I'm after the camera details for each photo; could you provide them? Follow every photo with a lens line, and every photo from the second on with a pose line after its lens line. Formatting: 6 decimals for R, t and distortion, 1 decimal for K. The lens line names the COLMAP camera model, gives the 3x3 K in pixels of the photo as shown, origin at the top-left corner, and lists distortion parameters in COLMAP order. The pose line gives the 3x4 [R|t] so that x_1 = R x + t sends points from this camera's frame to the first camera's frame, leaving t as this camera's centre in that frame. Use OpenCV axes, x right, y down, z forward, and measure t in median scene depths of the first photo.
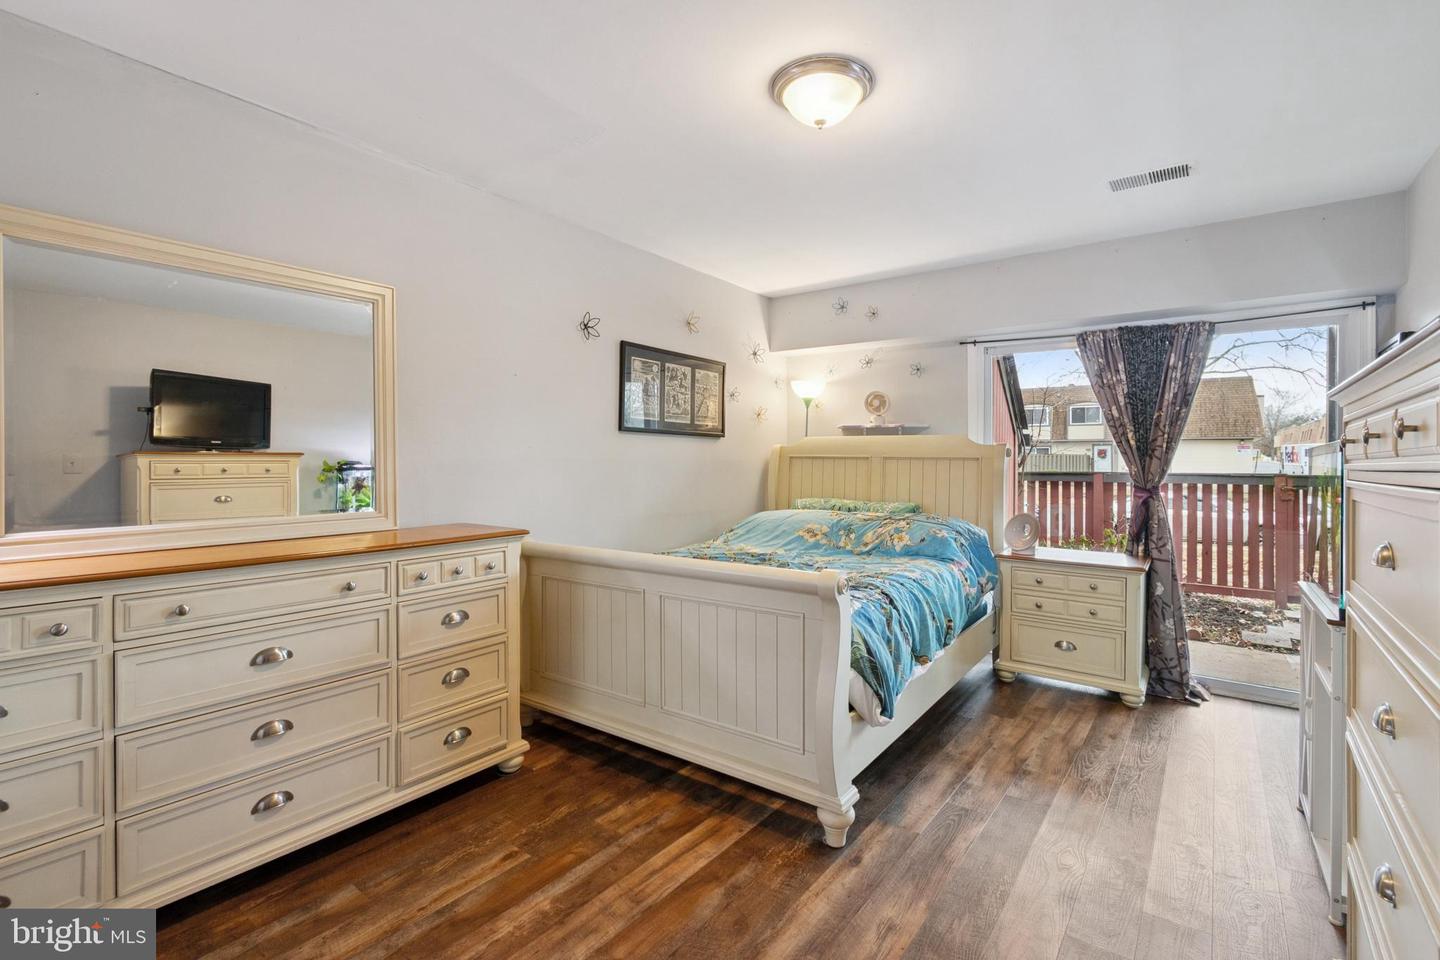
lens RADIAL K [[646.2, 0, 726.2], [0, 646.2, 461.8], [0, 0, 1]] dist [-0.000204, -0.000152]
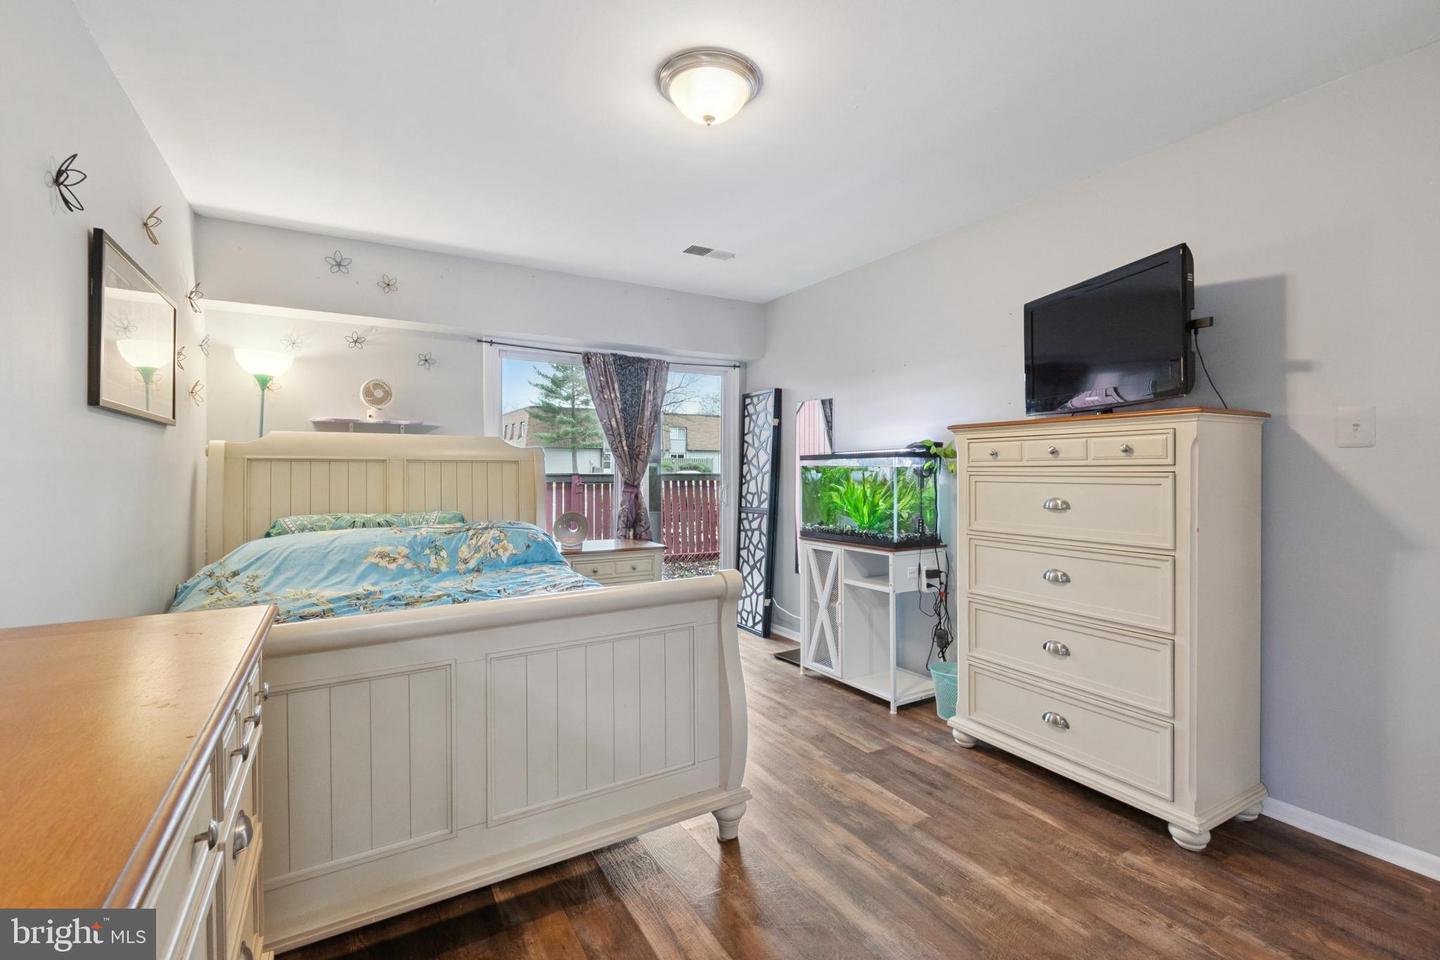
lens RADIAL K [[638.2, 0, 720.0], [0, 638.2, 480.0], [0, 0, 1]] dist [-0.000418, -0.000086]
pose [[0.387731, -0.024519, 0.921447, -0.411284], [0.005407, 0.999689, 0.024326, 0.001332], [-0.921757, -0.004450, 0.387743, 0.338475]]
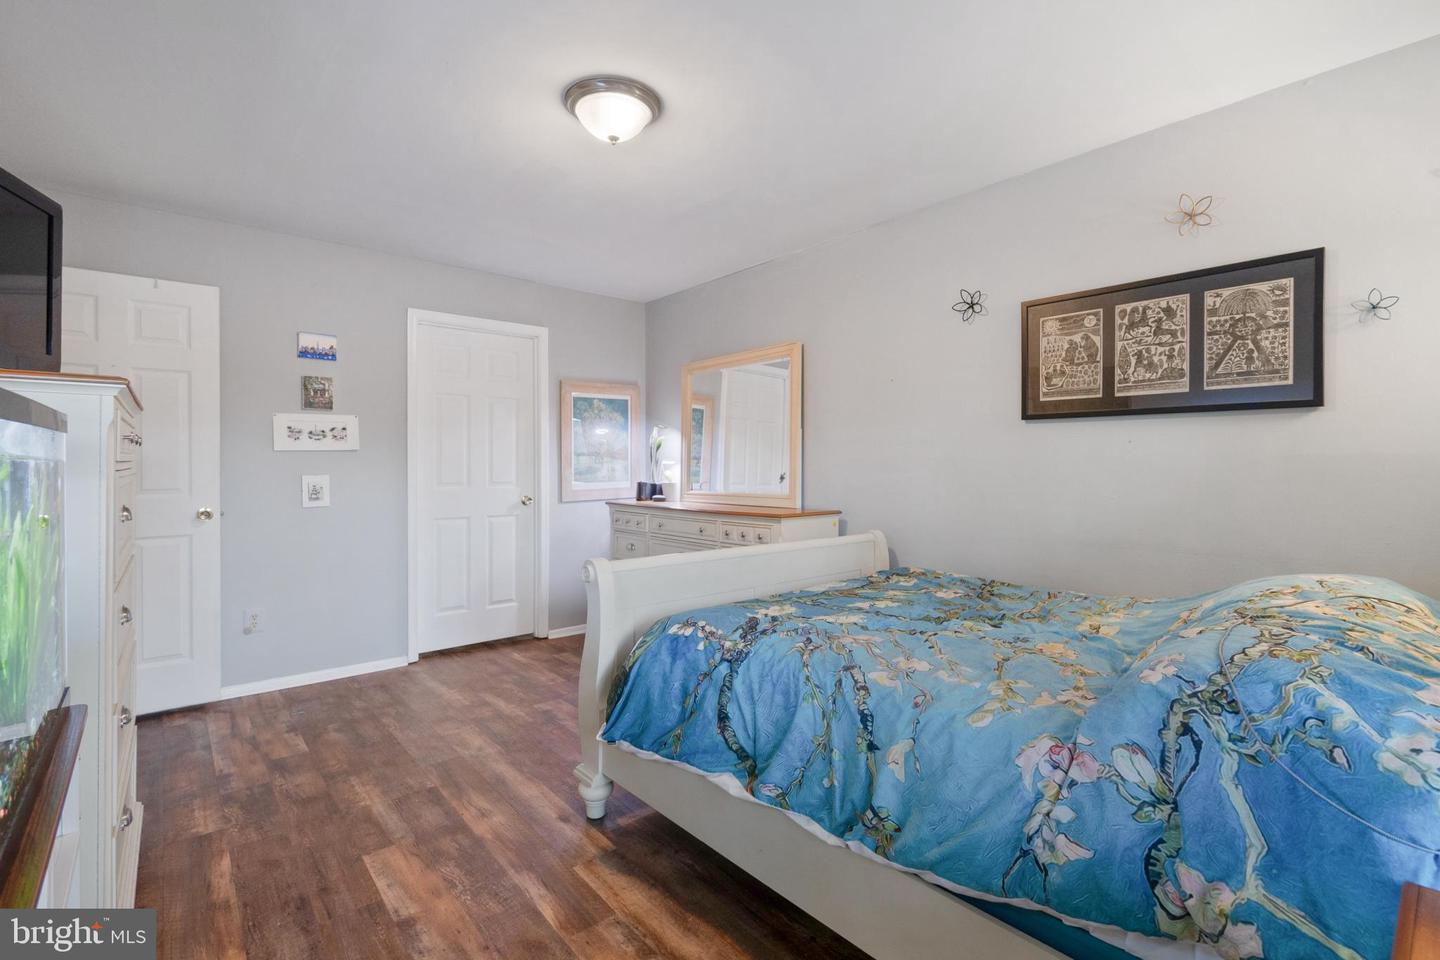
lens RADIAL K [[646.2, 0, 726.2], [0, 646.2, 461.8], [0, 0, 1]] dist [-0.000204, -0.000152]
pose [[-0.212950, -0.005580, -0.977047, 0.635701], [-0.003136, 0.999982, -0.005028, 0.007098], [0.977058, 0.001994, -0.212963, 0.781237]]
